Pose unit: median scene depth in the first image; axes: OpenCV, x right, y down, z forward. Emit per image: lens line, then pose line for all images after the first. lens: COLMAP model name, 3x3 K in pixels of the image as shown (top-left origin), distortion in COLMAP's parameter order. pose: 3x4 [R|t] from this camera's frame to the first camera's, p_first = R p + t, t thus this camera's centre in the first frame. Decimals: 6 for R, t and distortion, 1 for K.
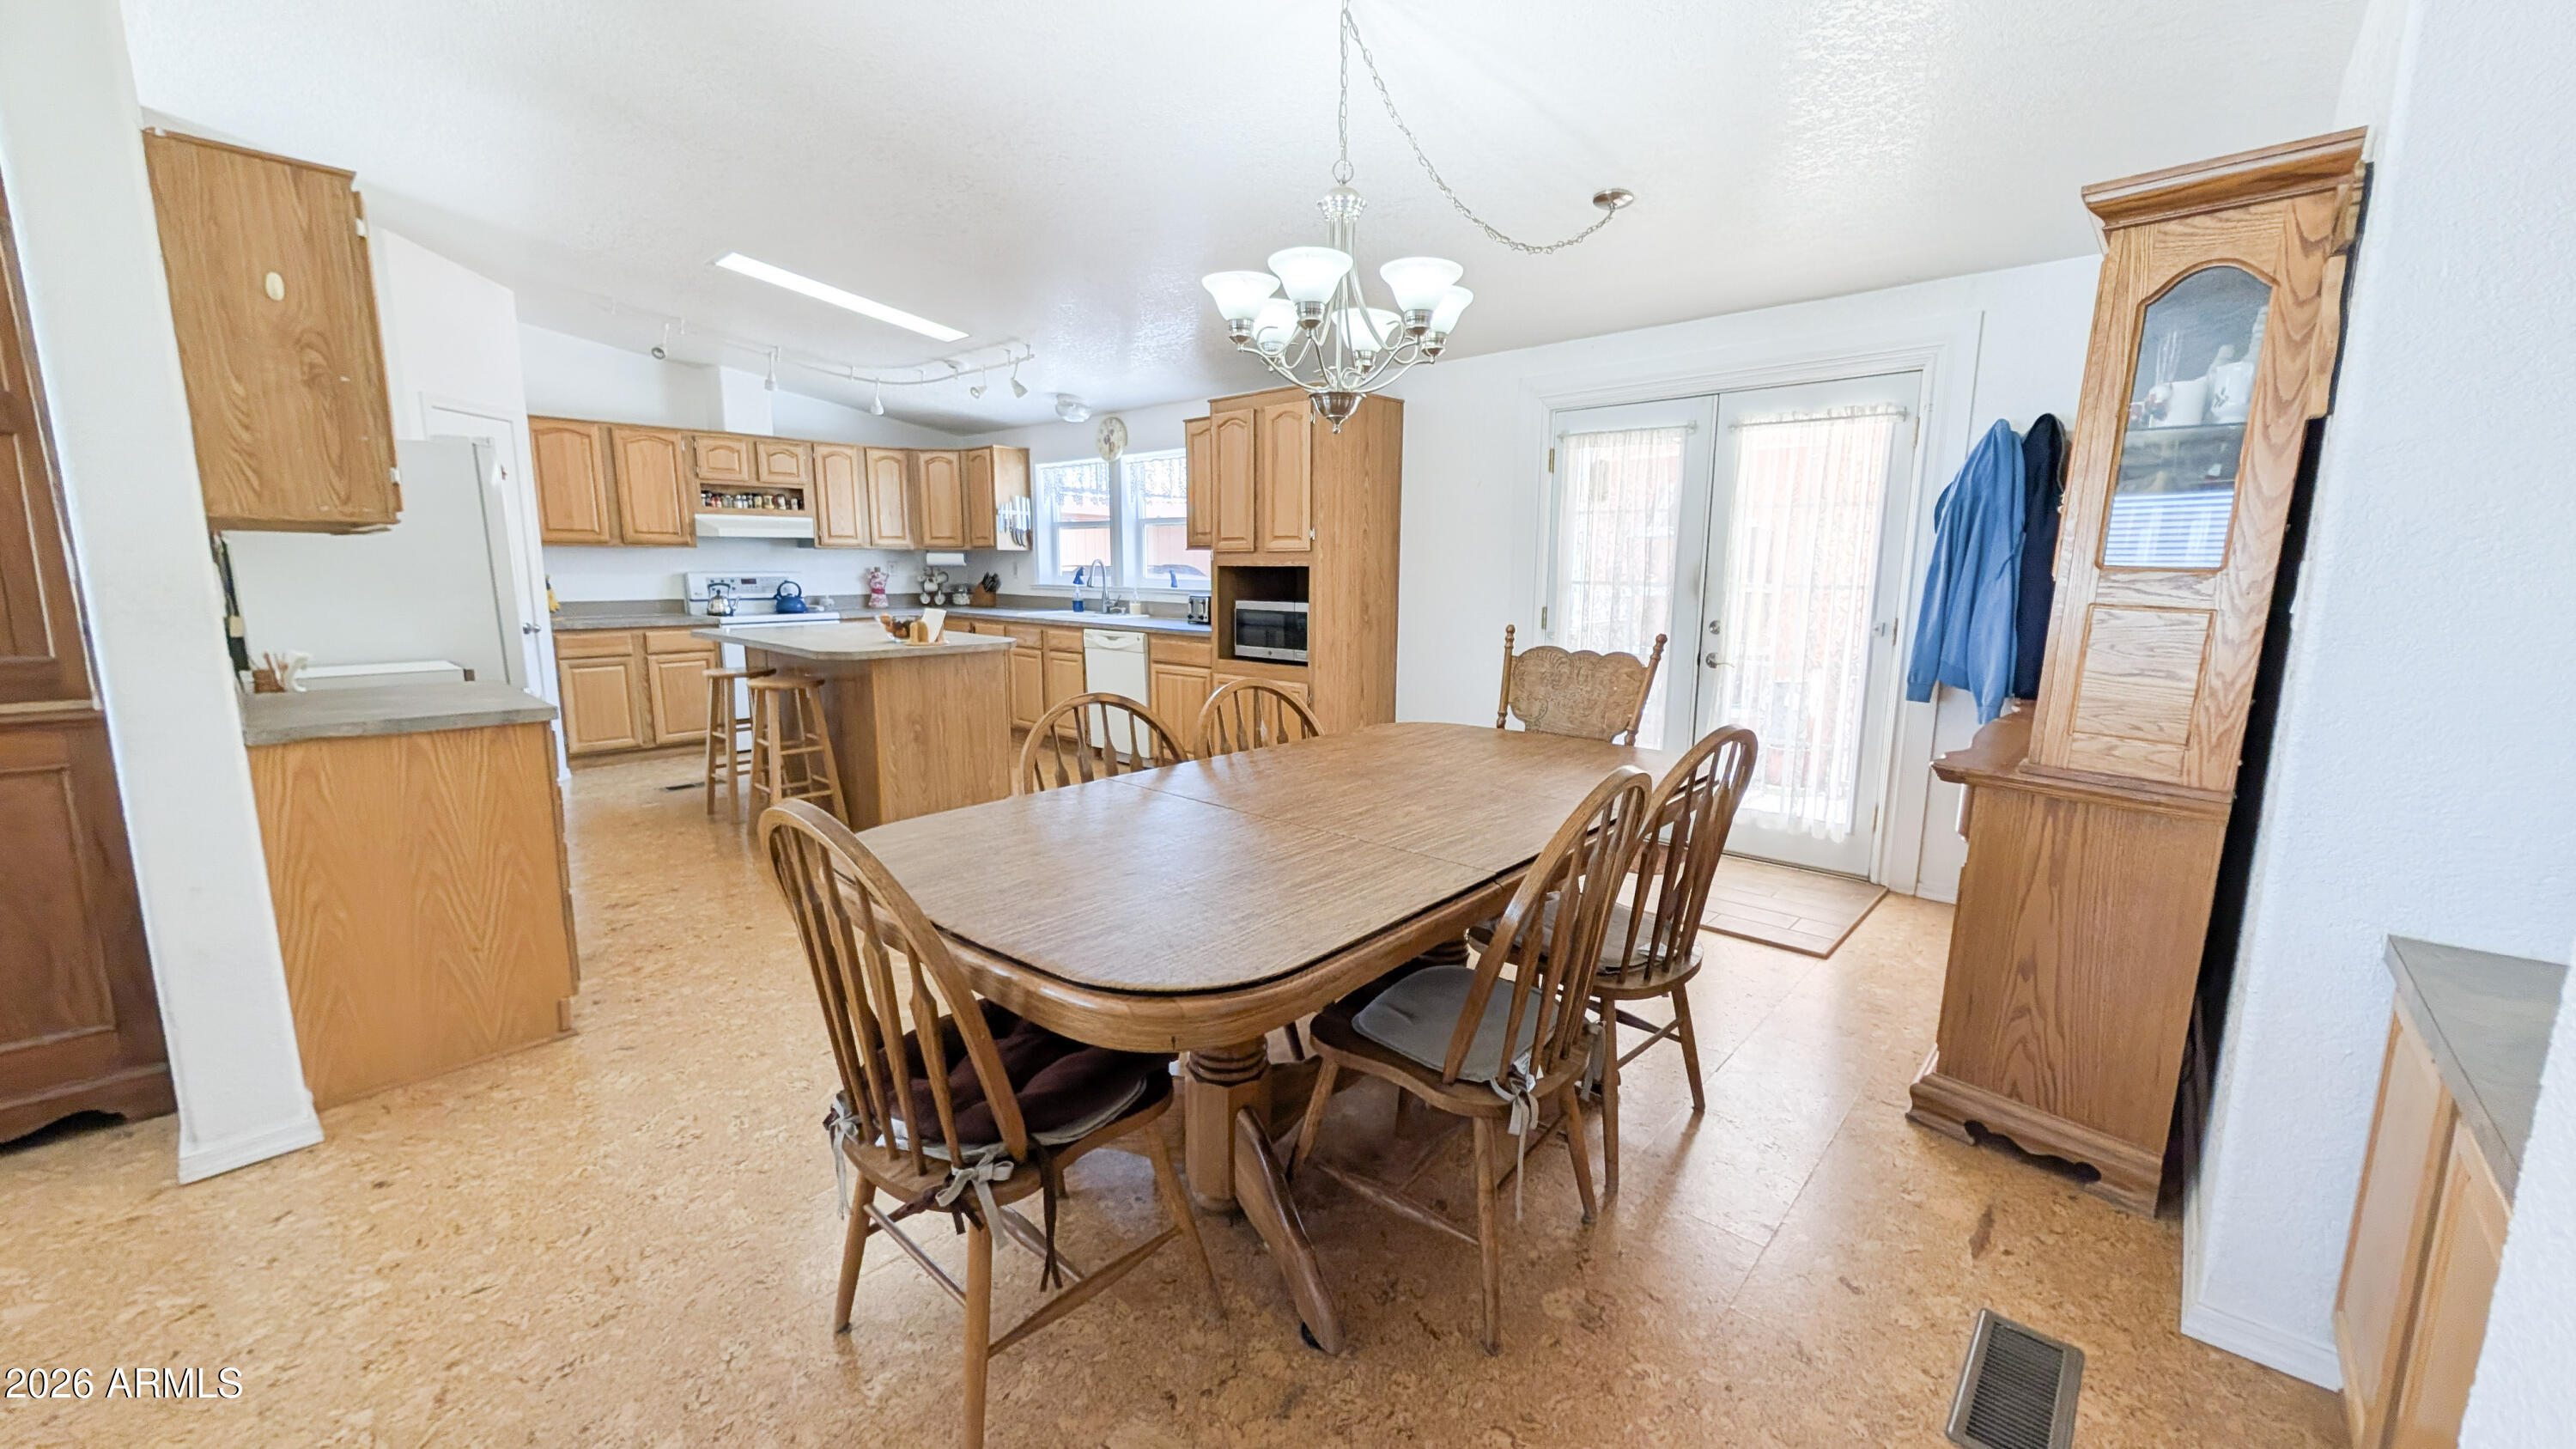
lens RADIAL K [[970.8, 0, 1293.2], [0, 970.8, 721.0], [0, 0, 1]] dist [-0.001378, 0.000492]
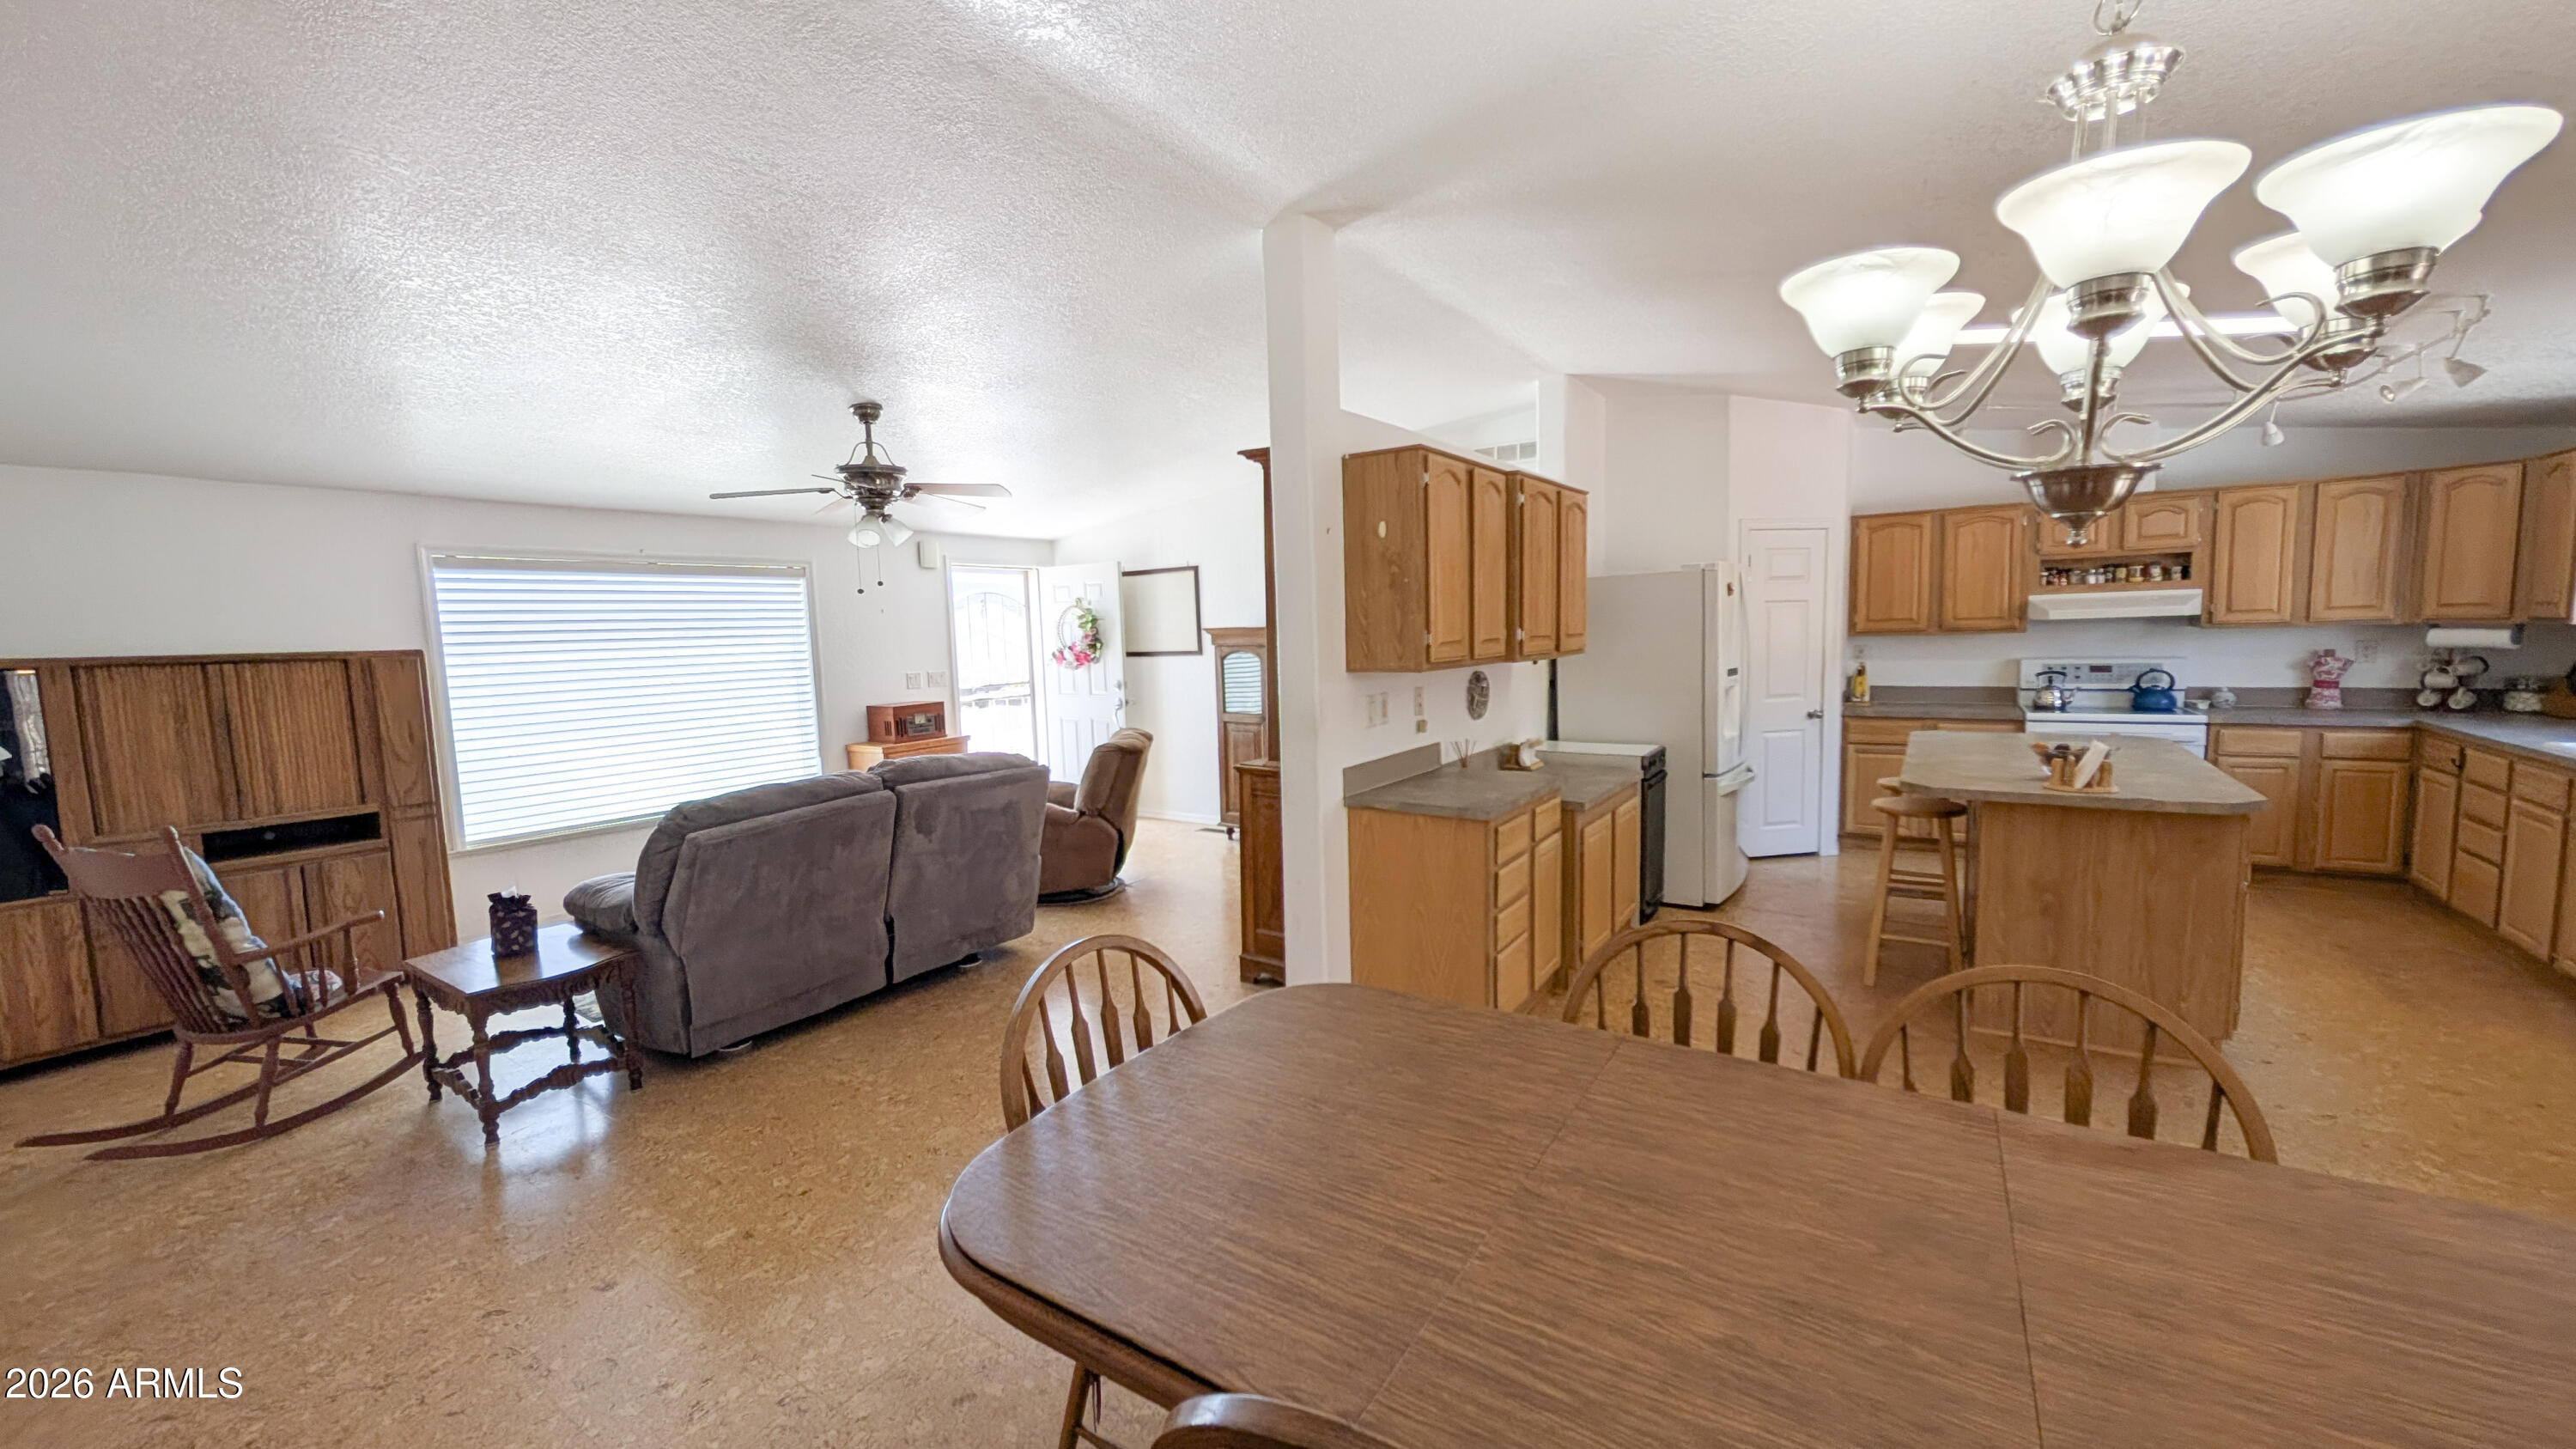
lens RADIAL K [[970.8, 0, 1281.2], [0, 970.8, 722.6], [0, 0, 1]] dist [-0.001378, 0.000492]
pose [[0.137946, 0.088409, -0.986486, 0.236315], [-0.127860, 0.989263, 0.070779, -0.095698], [0.982152, 0.116369, 0.147769, 0.272016]]
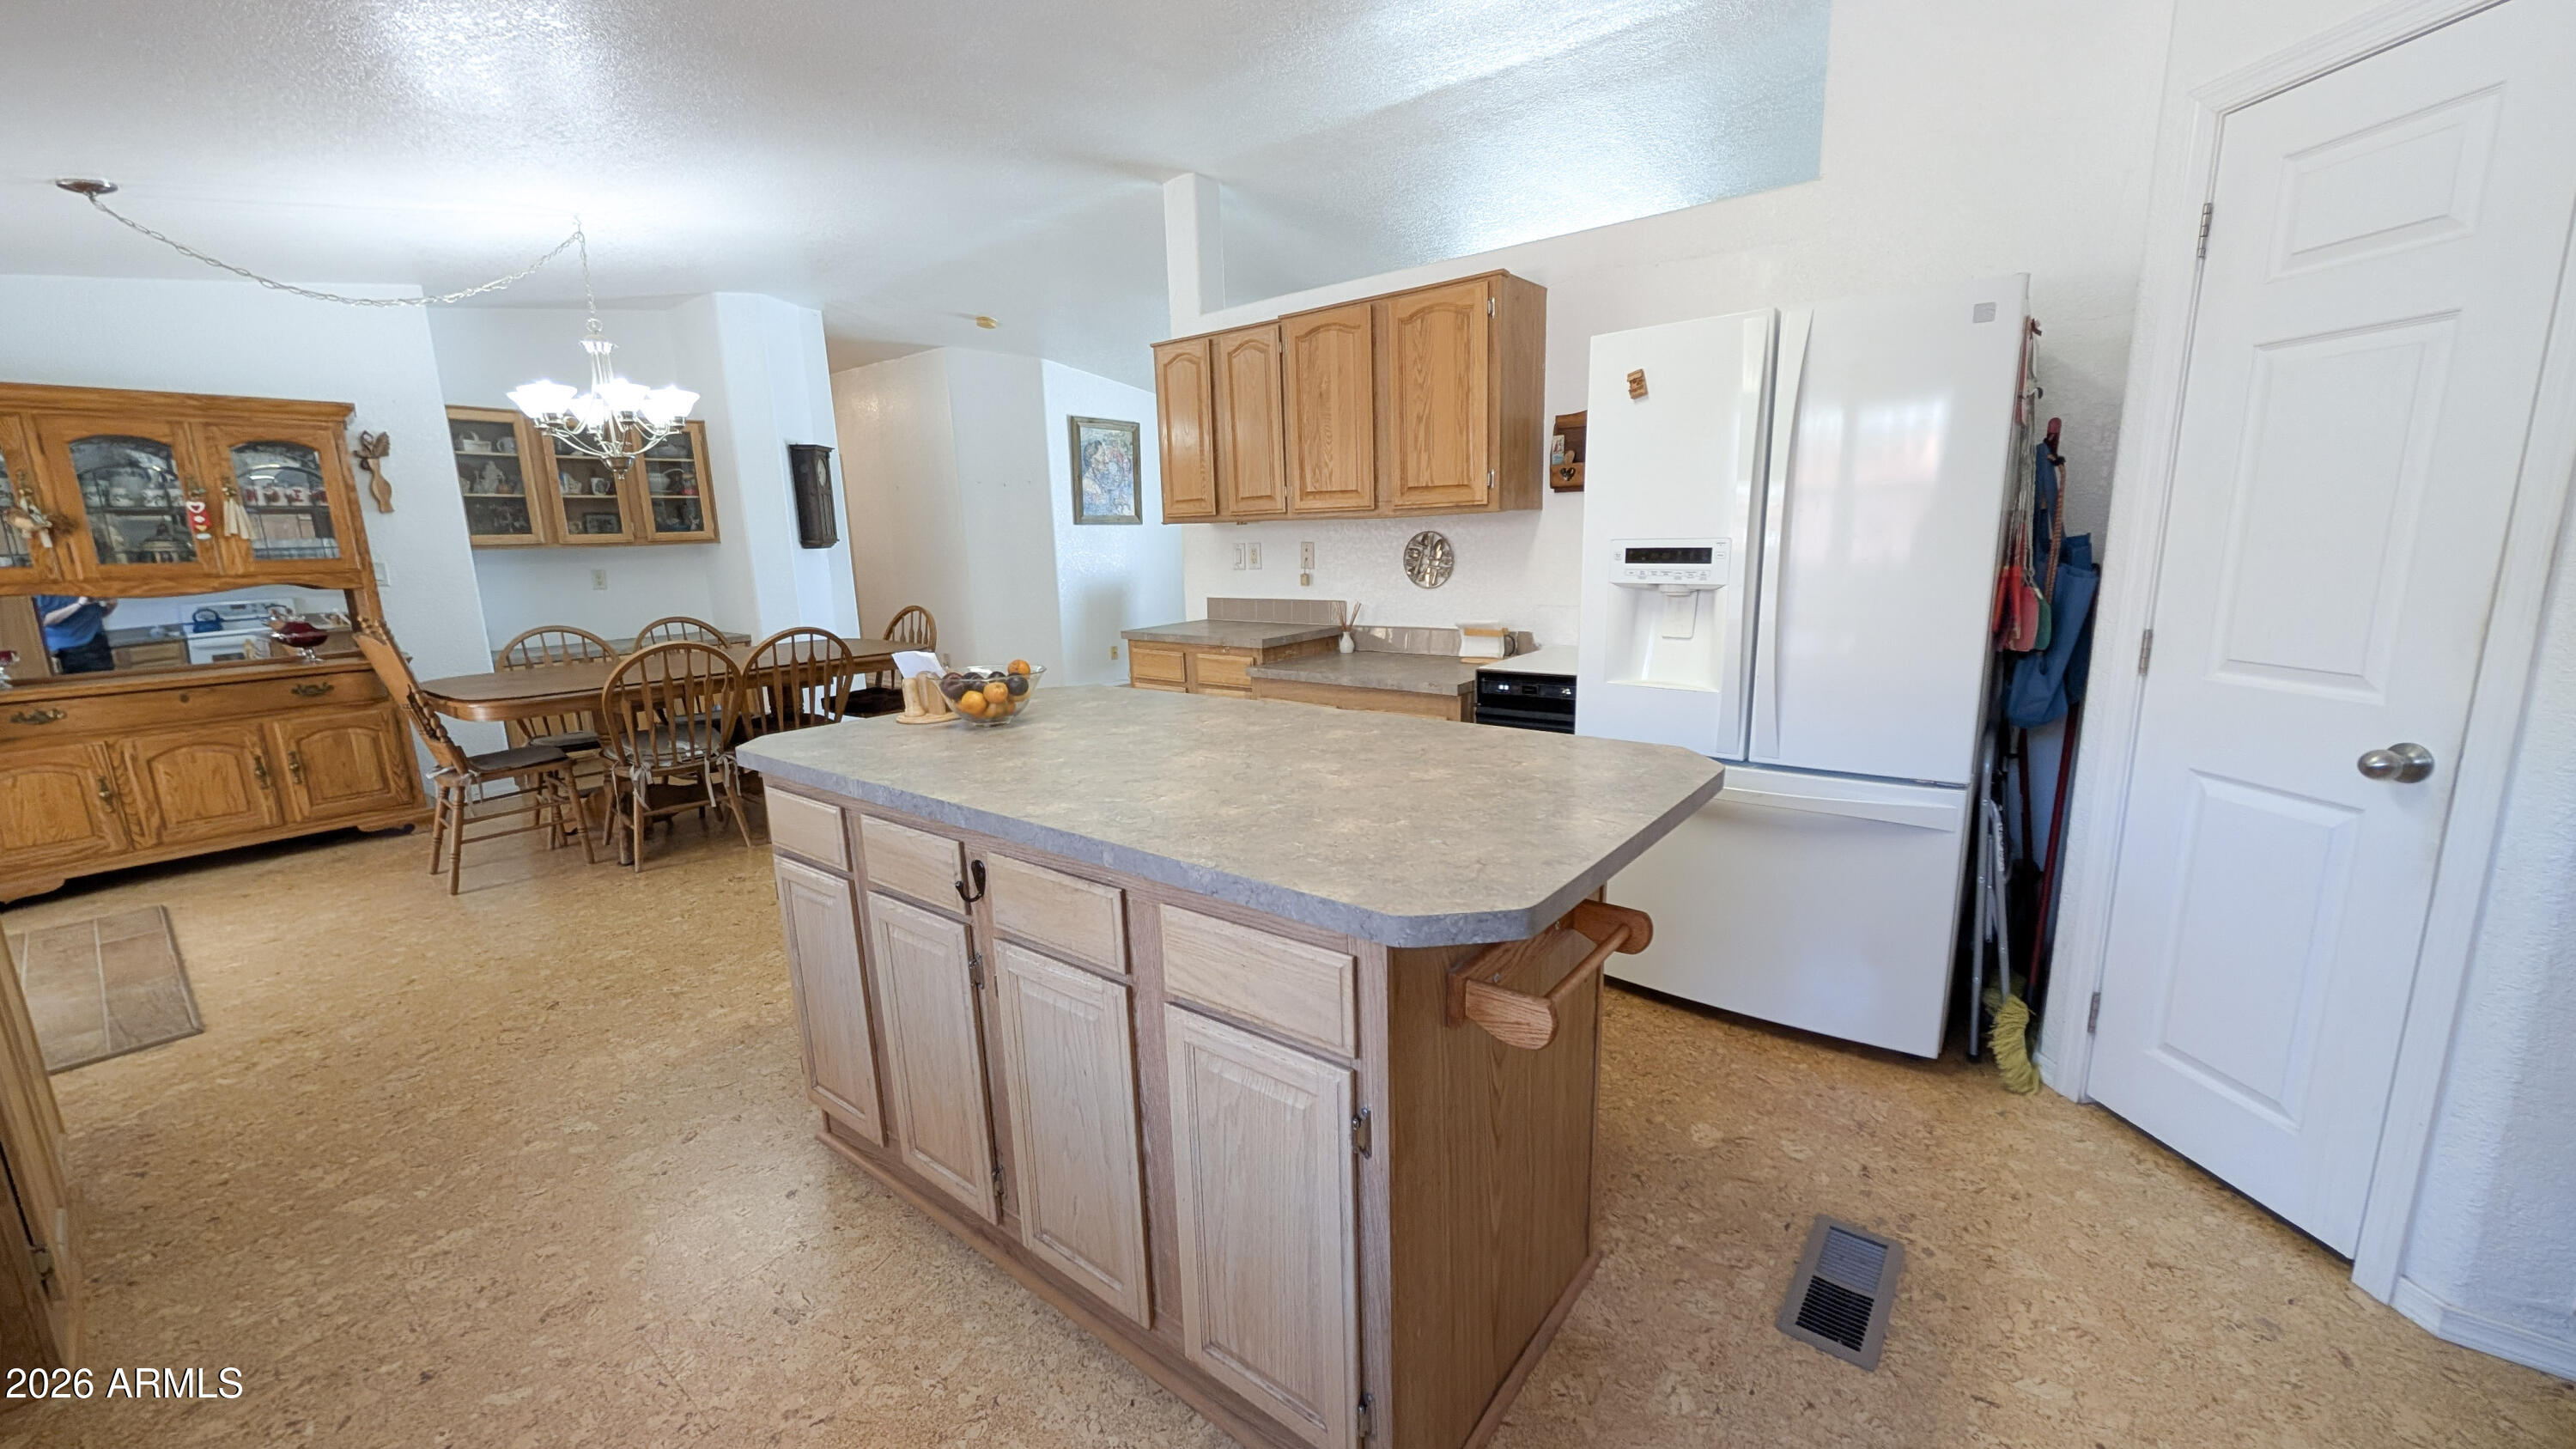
lens RADIAL K [[970.8, 0, 1290.2], [0, 970.8, 722.3], [0, 0, 1]] dist [-0.001378, 0.000492]
pose [[-0.997701, 0.034535, -0.058307, -0.490379], [0.012172, 0.937733, 0.347142, -0.233397], [0.066665, 0.345635, -0.935998, 1.378296]]
